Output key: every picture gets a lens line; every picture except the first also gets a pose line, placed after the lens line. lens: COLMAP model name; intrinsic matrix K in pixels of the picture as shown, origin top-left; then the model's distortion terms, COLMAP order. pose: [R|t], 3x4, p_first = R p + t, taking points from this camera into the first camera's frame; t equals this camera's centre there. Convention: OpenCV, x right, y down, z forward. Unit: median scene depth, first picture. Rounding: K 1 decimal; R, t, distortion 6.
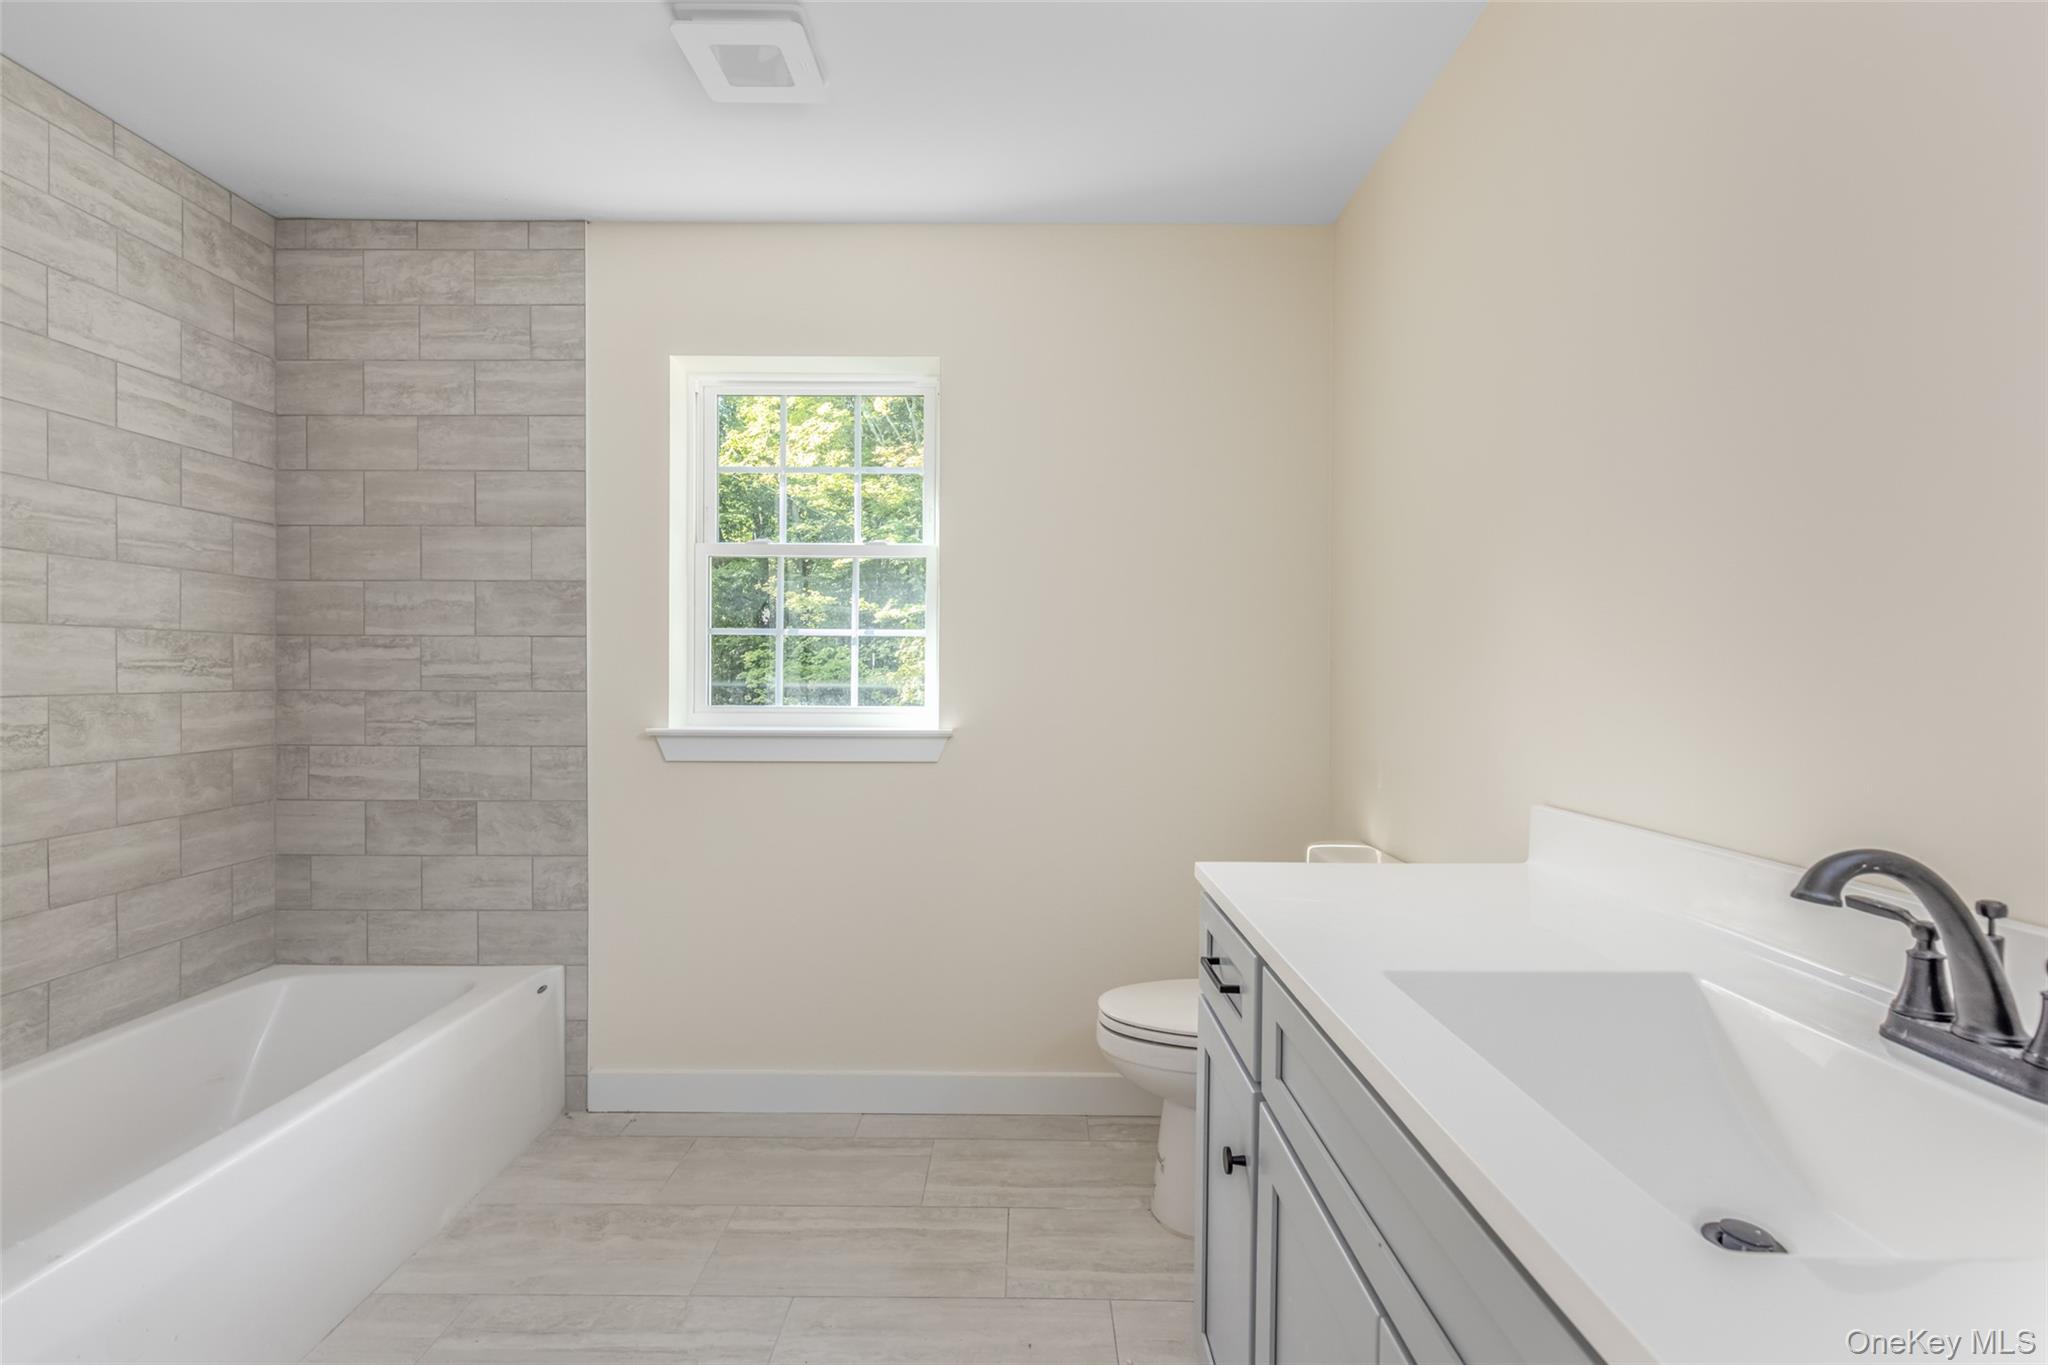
lens RADIAL K [[922.8, 0, 1024.0], [0, 922.8, 682.5], [0, 0, 1]] dist [0.003559, 0.000282]
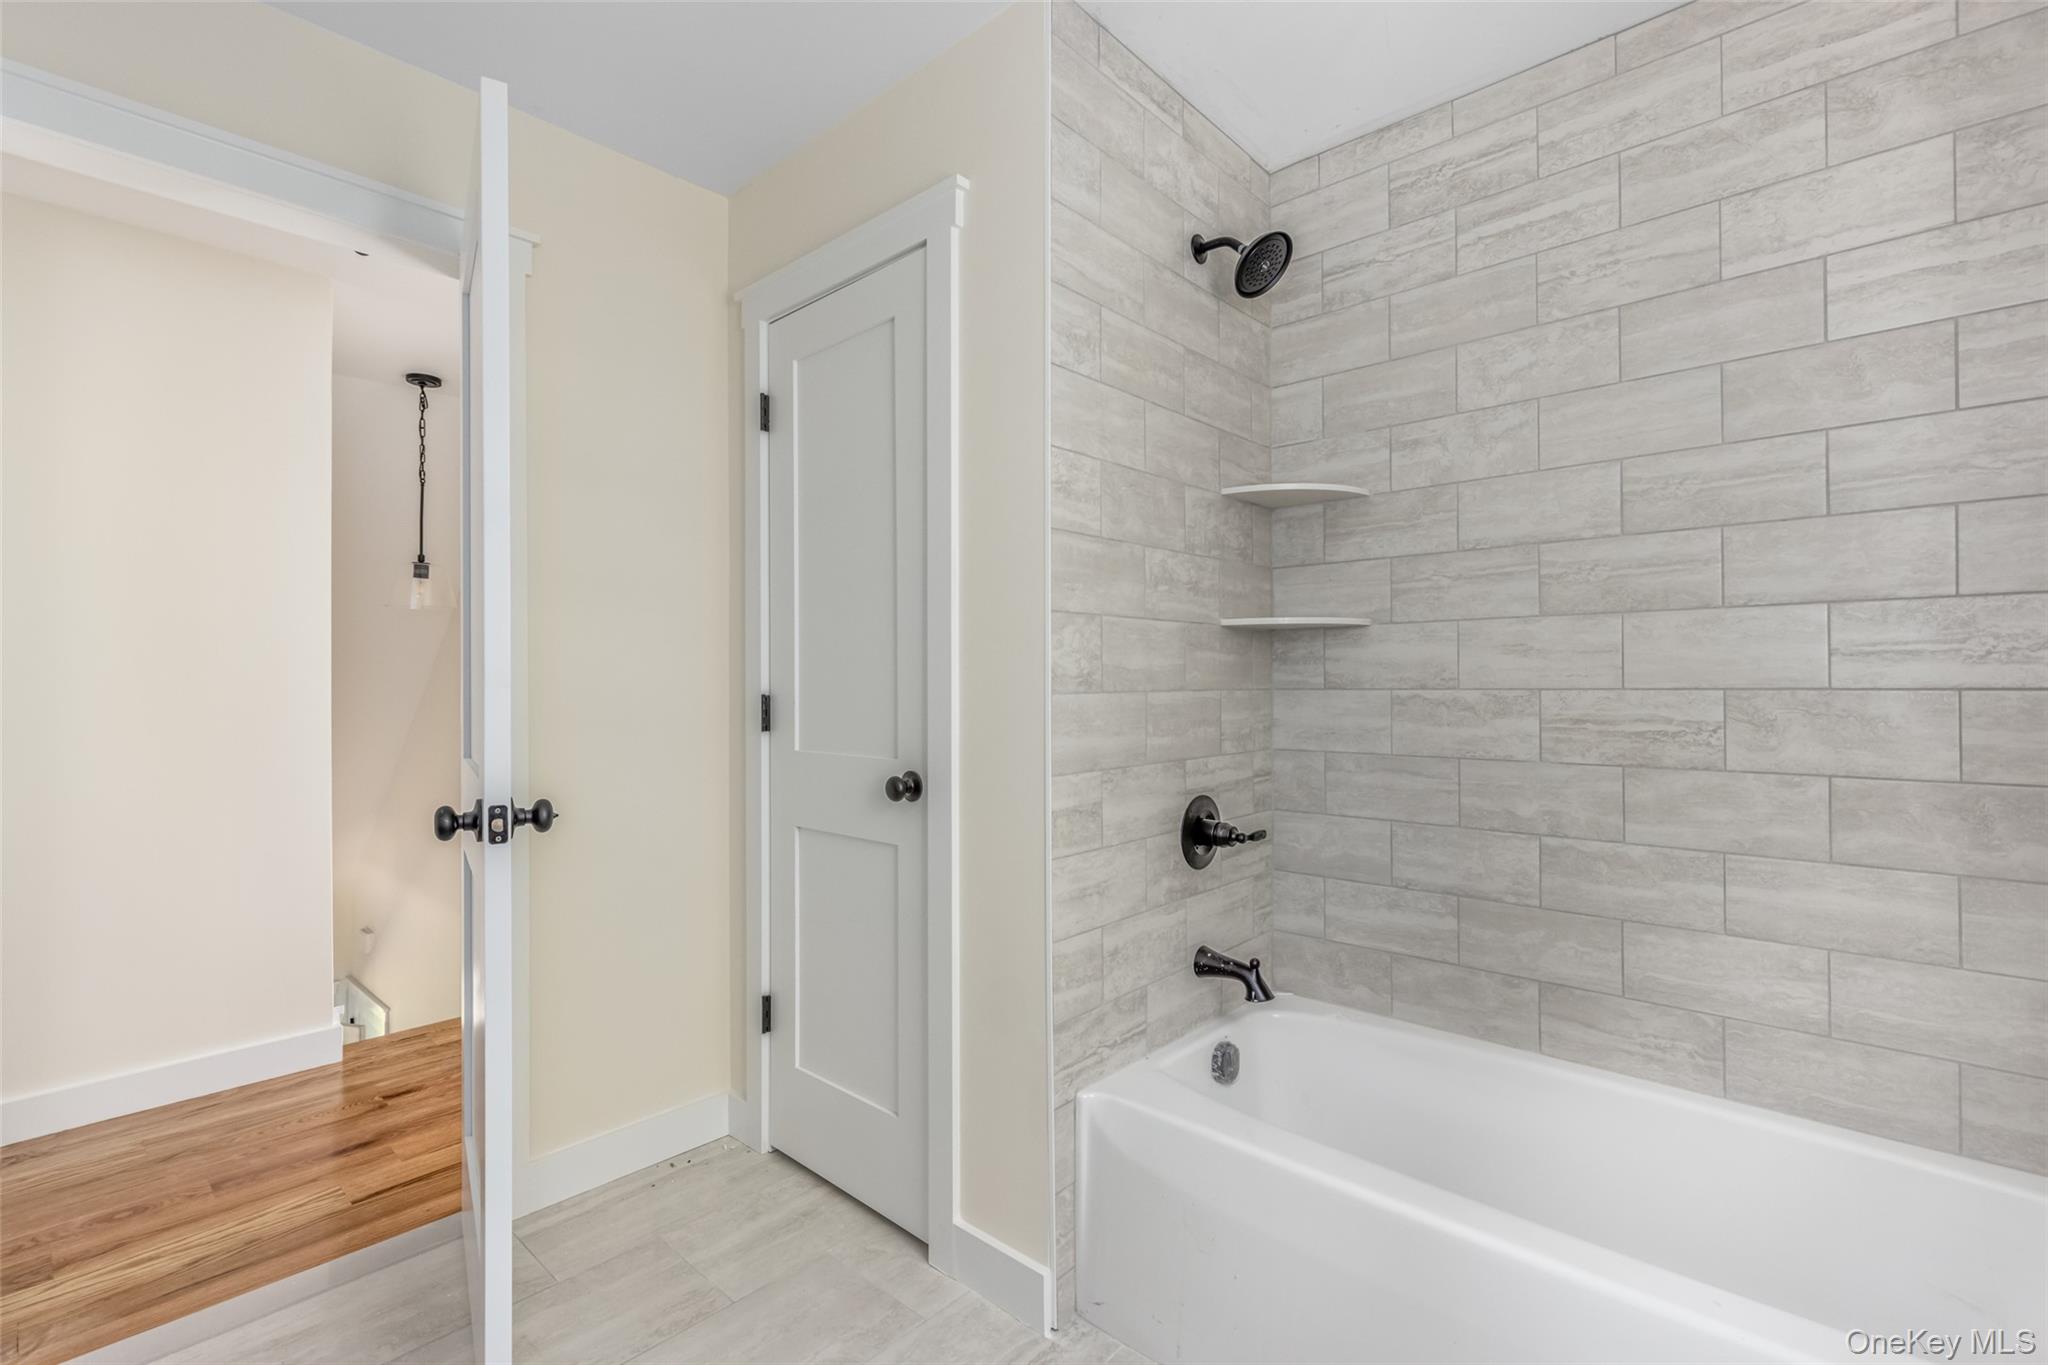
lens RADIAL K [[922.8, 0, 1024.0], [0, 922.8, 682.5], [0, 0, 1]] dist [0.003559, 0.000282]
pose [[-0.670648, -0.006666, -0.741746, 0.033821], [-0.009724, 0.999953, -0.000195, 0.013679], [0.741712, 0.007082, -0.670681, 1.029550]]
